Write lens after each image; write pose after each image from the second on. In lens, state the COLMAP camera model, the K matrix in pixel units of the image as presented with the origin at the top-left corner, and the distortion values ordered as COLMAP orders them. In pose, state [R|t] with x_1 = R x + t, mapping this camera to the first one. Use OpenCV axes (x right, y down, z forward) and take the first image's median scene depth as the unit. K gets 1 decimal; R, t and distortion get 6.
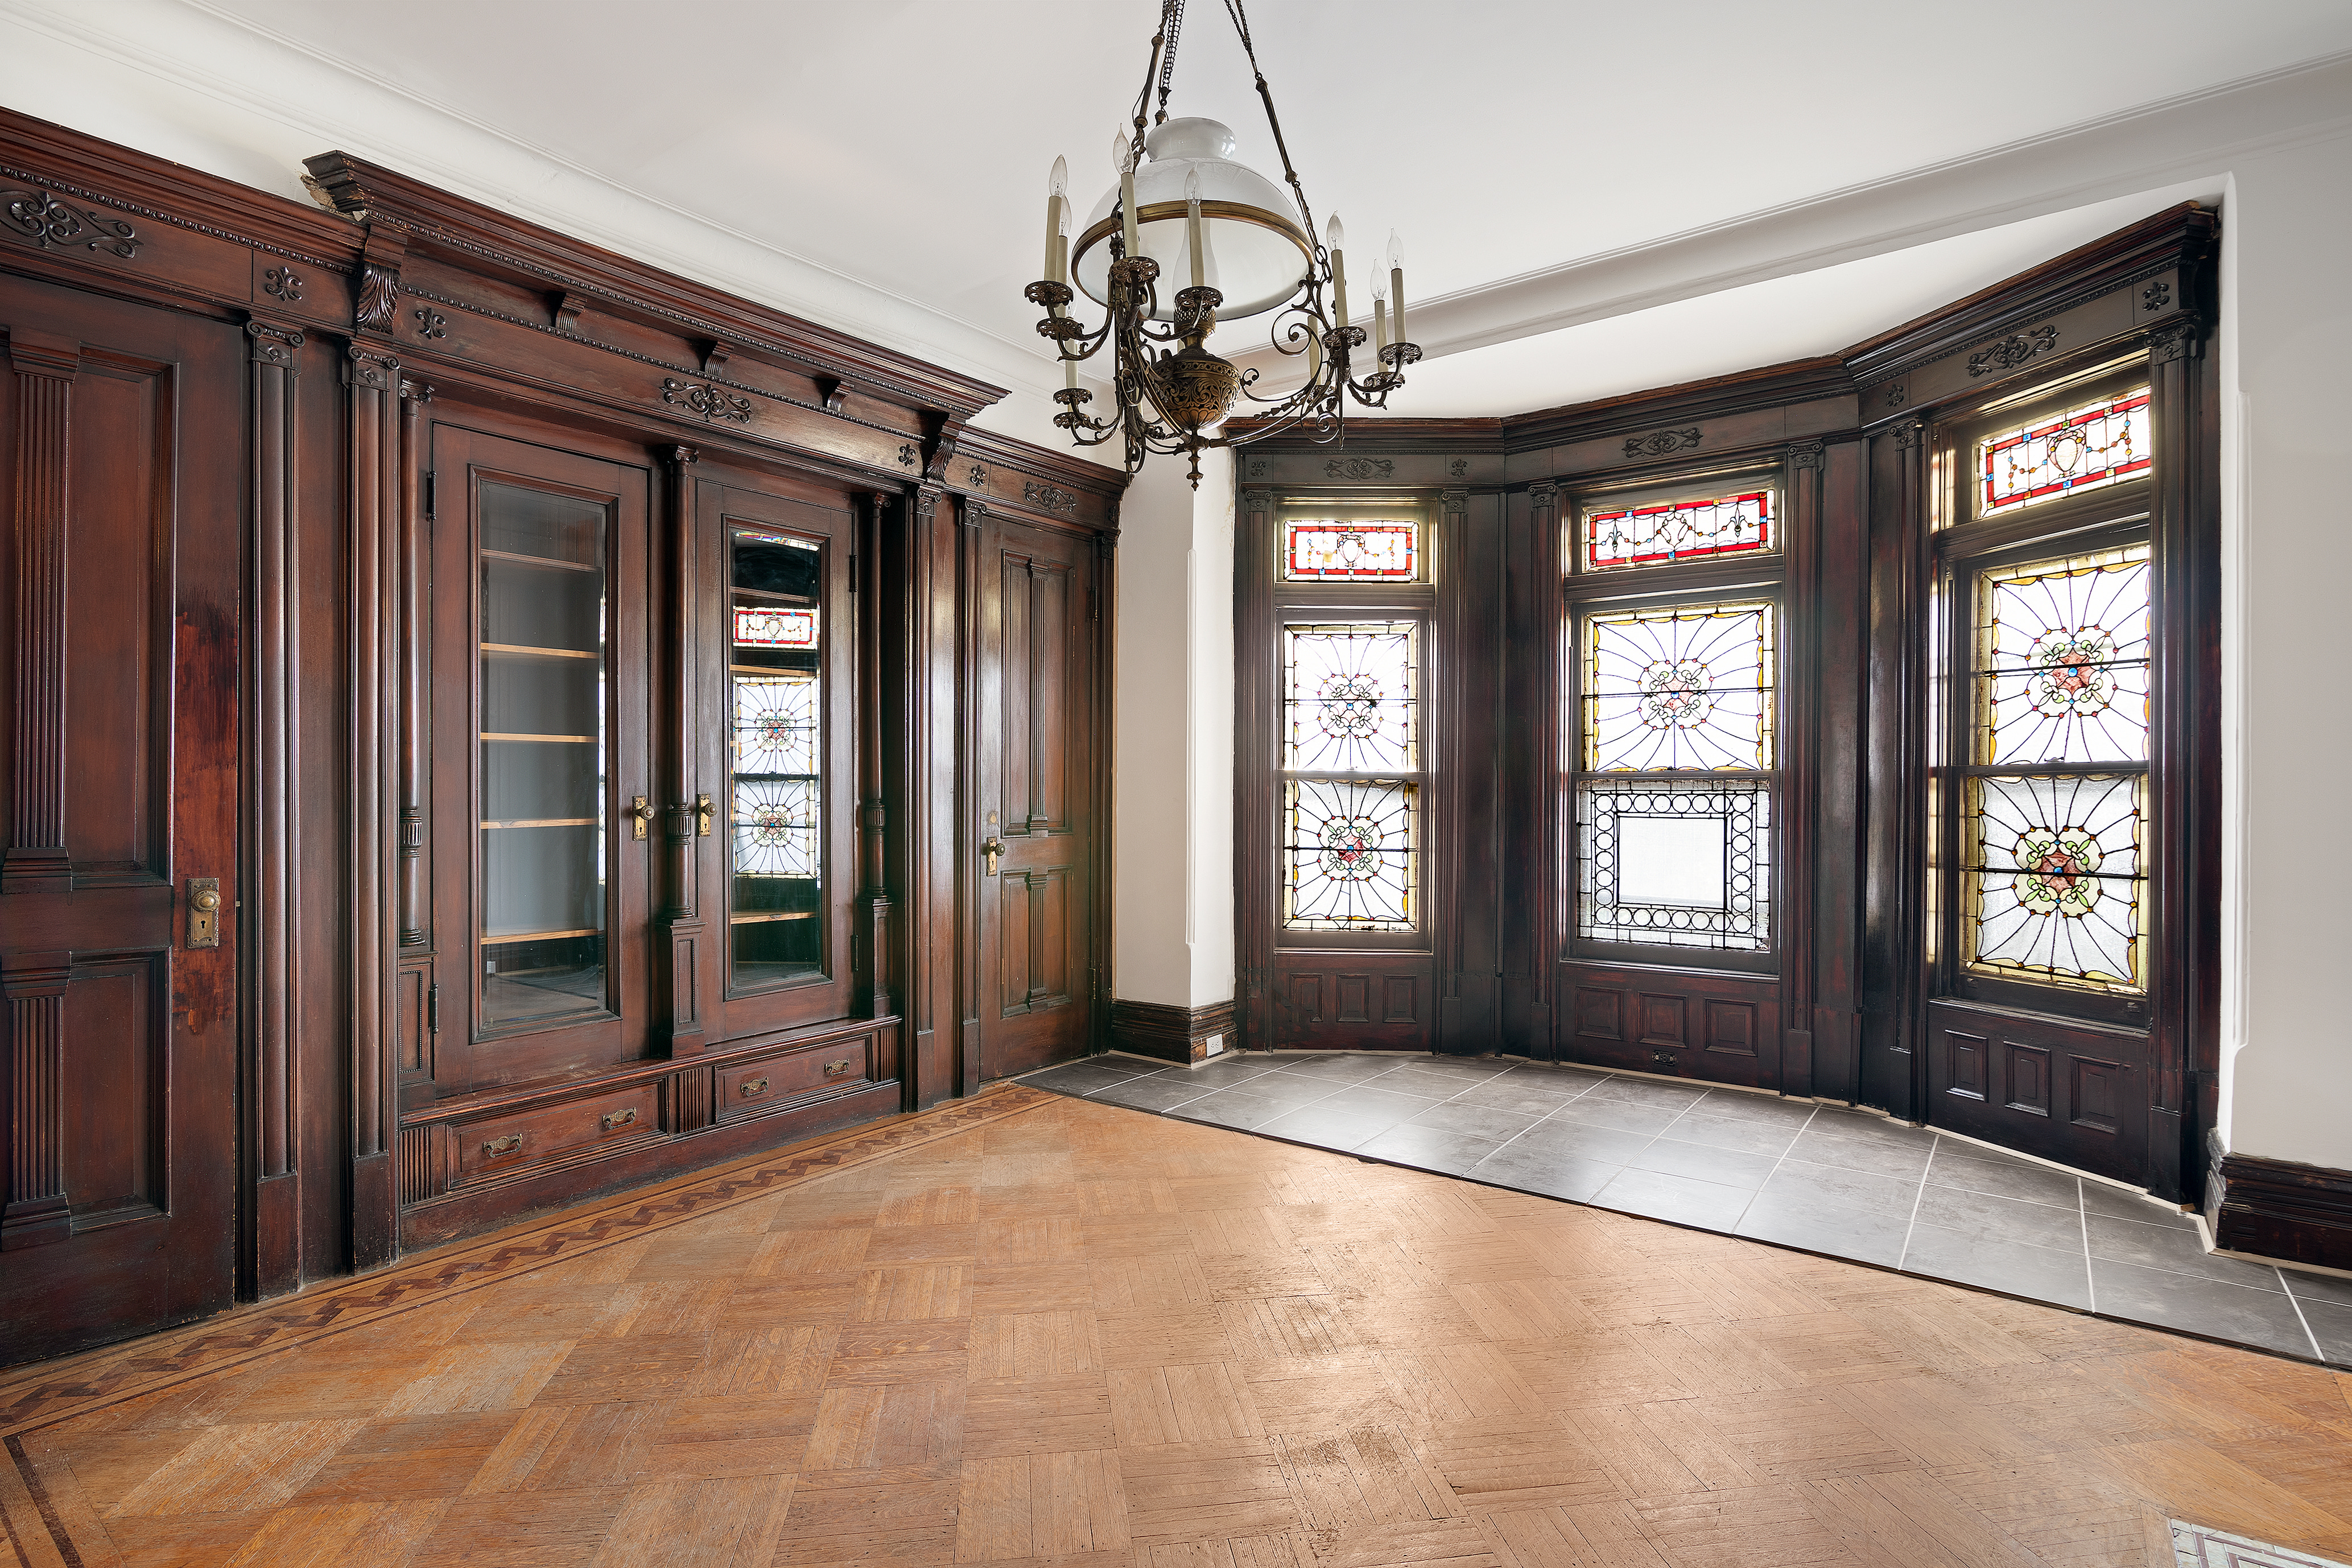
lens RADIAL K [[1158.0, 0, 1167.3], [0, 1158.0, 795.5], [0, 0, 1]] dist [-0.002032, 0.000114]
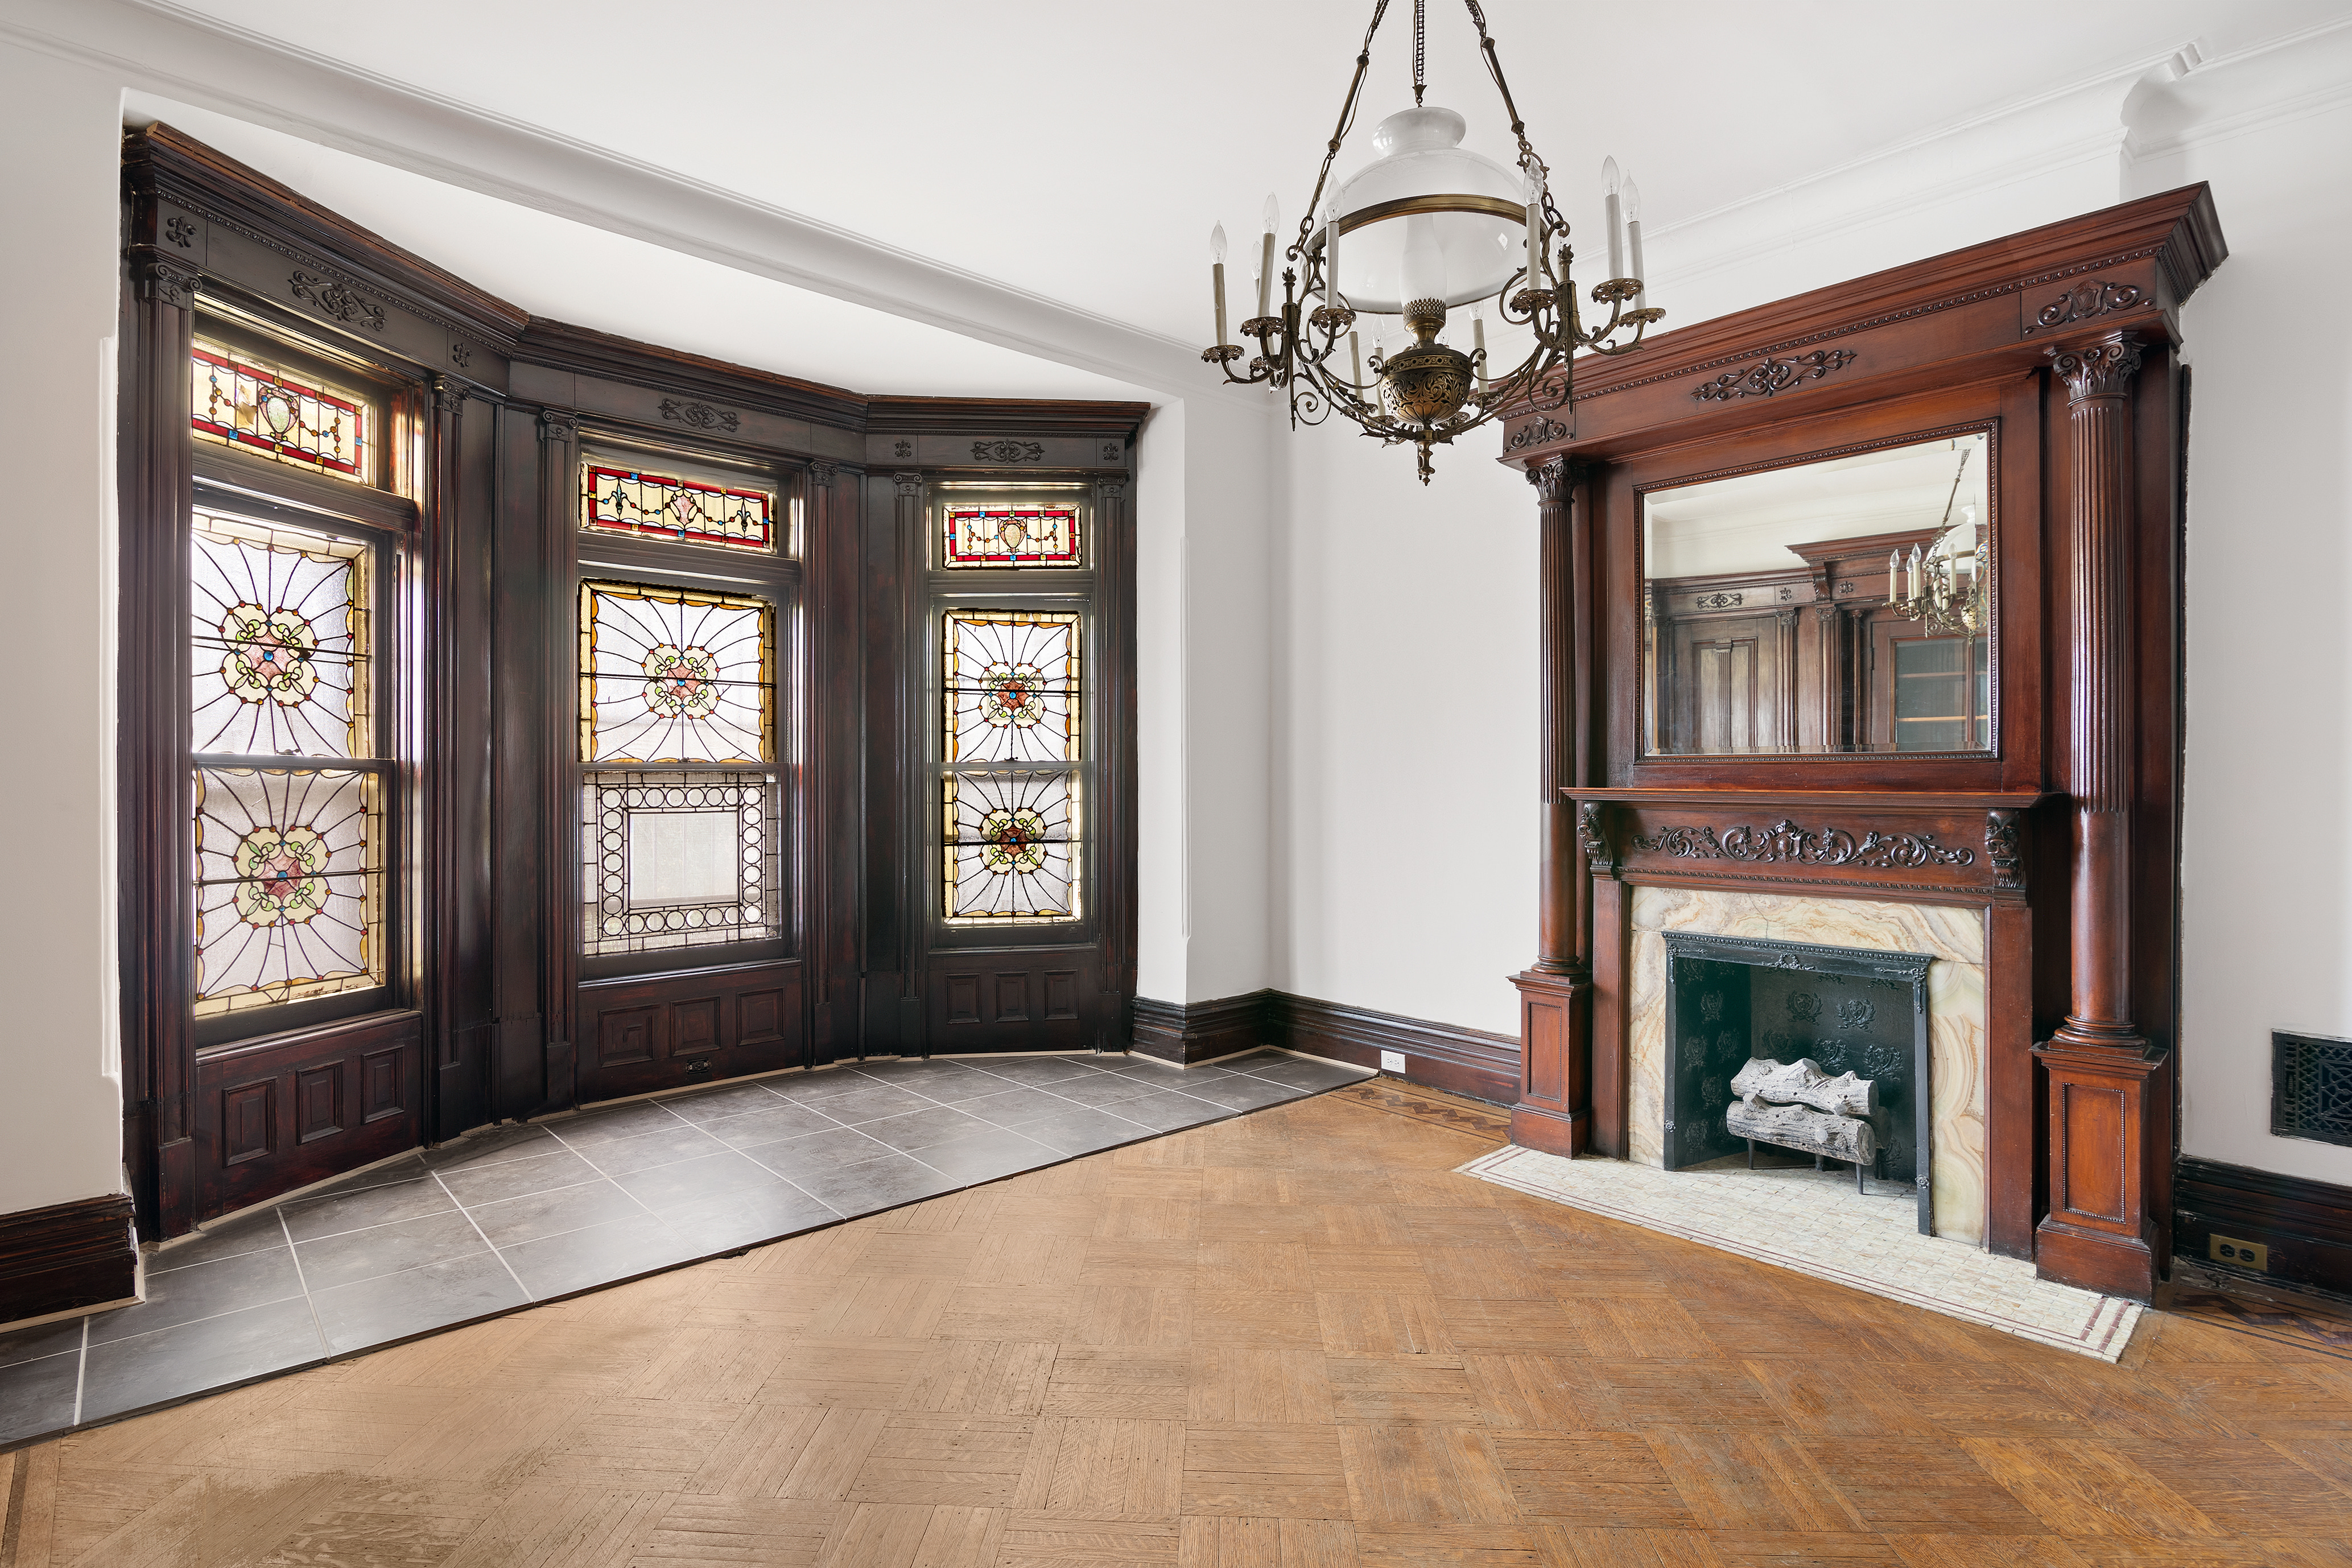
lens RADIAL K [[1158.0, 0, 1188.5], [0, 1158.0, 787.8], [0, 0, 1]] dist [-0.002032, 0.000114]
pose [[0.197151, -0.008852, 0.980333, -0.419762], [0.009370, 0.999931, 0.007144, -0.003721], [-0.980328, 0.007777, 0.197221, 0.420851]]
